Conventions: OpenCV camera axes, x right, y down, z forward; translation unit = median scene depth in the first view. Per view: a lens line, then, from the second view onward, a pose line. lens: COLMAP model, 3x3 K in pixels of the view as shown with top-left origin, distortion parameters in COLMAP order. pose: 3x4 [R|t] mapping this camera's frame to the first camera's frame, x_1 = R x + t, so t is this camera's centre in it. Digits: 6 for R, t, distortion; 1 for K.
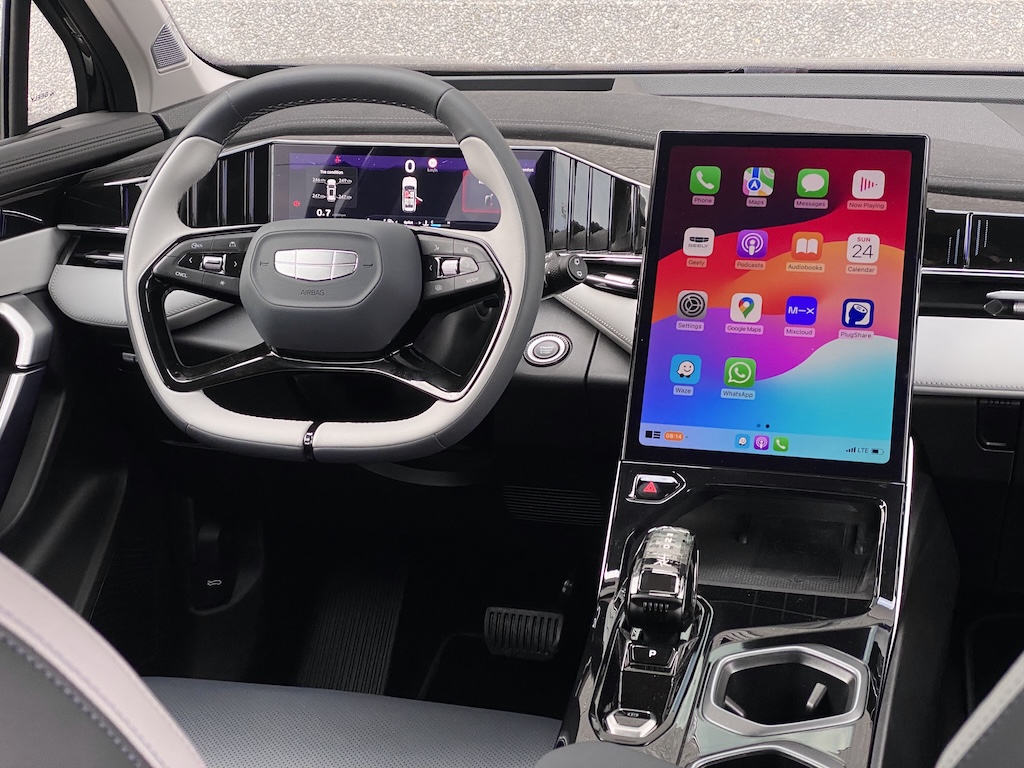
lens RADIAL K [[1537.4, 0, 503.4], [0, 1537.4, 385.4], [0, 0, 1]] dist [0.060630, 0.000000]
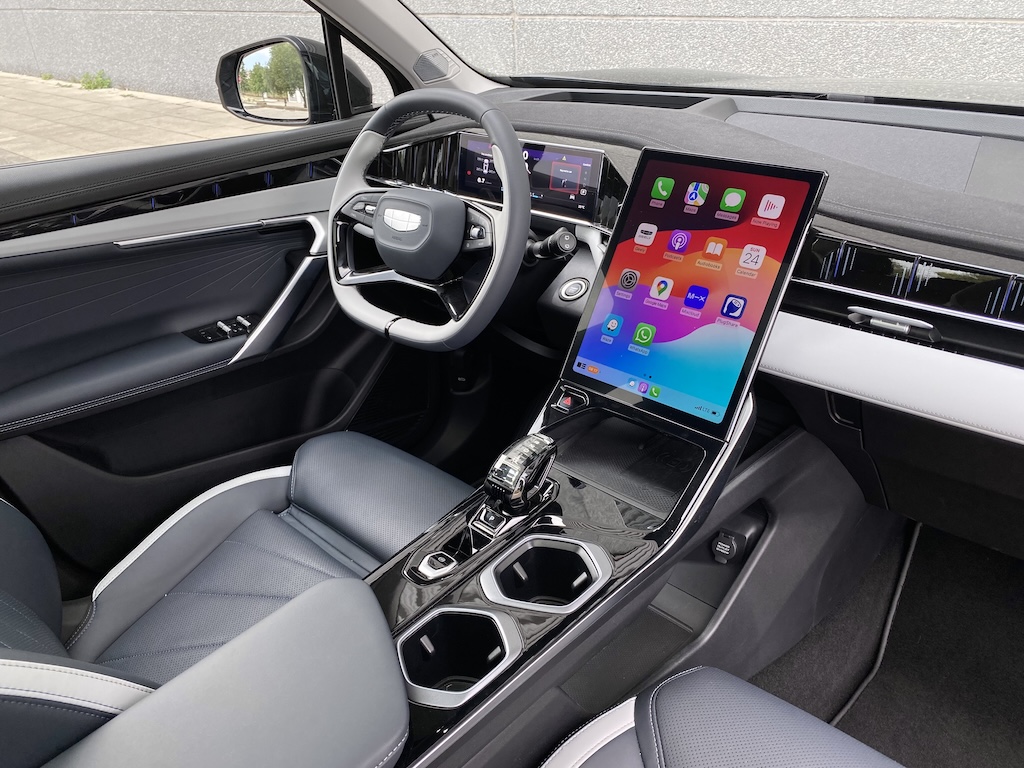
lens RADIAL K [[772.9, 0, 505.8], [0, 772.9, 391.5], [0, 0, 1]] dist [0.021167, -0.024761]
pose [[0.877315, 0.211294, -0.430898, 0.352029], [-0.118032, 0.965283, 0.233018, -0.105750], [0.465174, -0.153570, 0.871797, 0.318111]]
